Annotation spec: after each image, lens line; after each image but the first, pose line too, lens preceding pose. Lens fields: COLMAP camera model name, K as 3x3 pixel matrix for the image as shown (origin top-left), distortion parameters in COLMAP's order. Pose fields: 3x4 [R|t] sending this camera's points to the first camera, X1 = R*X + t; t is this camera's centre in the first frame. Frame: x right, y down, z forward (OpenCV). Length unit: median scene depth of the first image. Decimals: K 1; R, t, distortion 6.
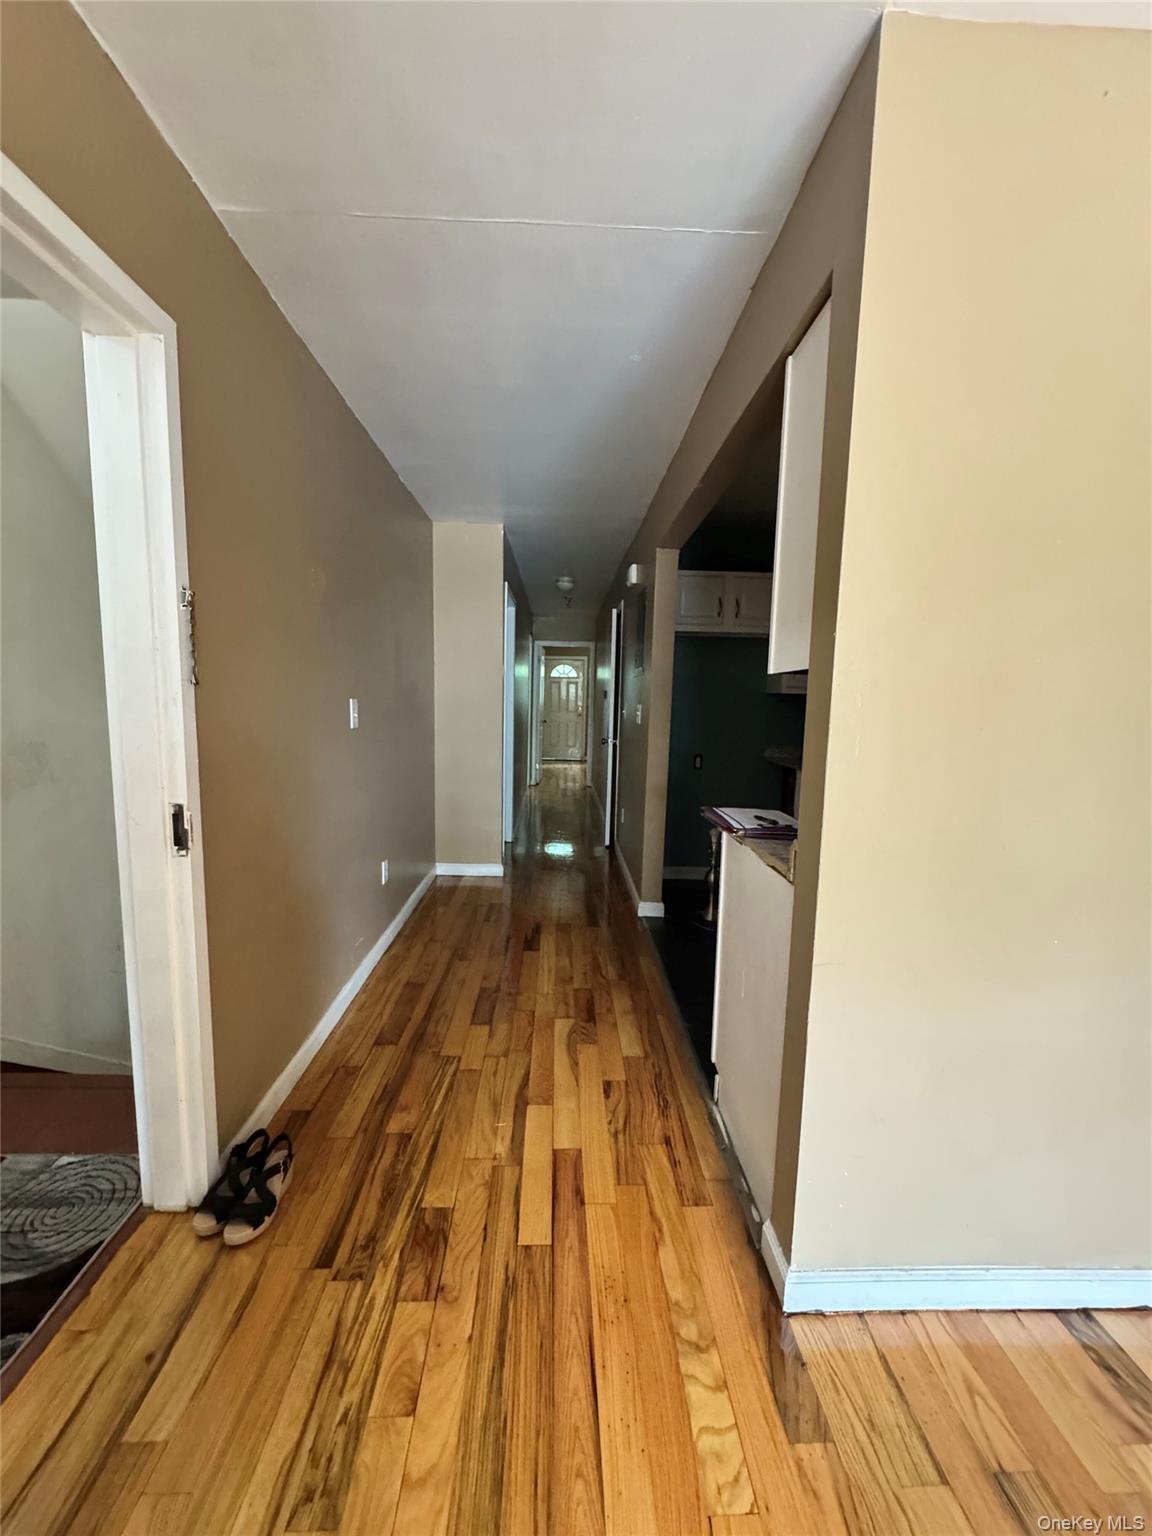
lens RADIAL K [[612.0, 0, 576.0], [0, 612.0, 768.3], [0, 0, 1]] dist [0.000571, -0.000076]
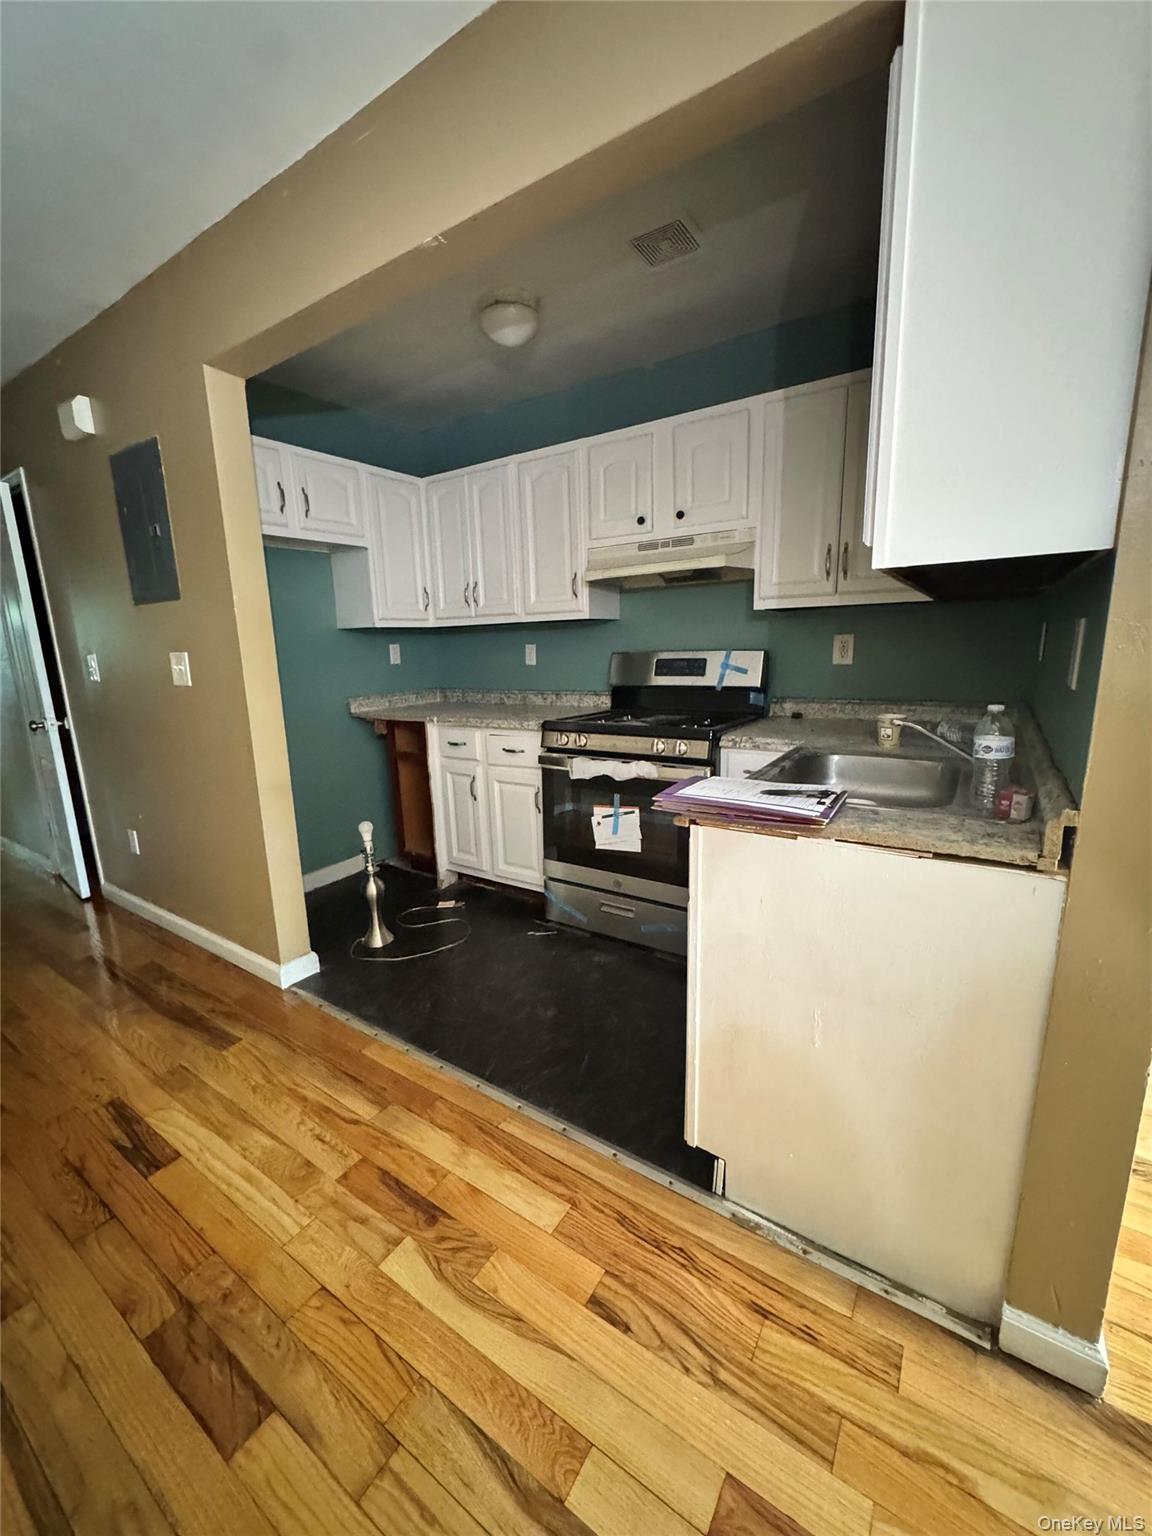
lens RADIAL K [[612.0, 0, 575.1], [0, 612.0, 768.2], [0, 0, 1]] dist [0.000571, -0.000076]
pose [[0.576938, -0.207211, 0.790067, -0.264186], [0.135802, 0.978157, 0.157374, -0.060464], [-0.805420, 0.016498, 0.592476, 0.566237]]
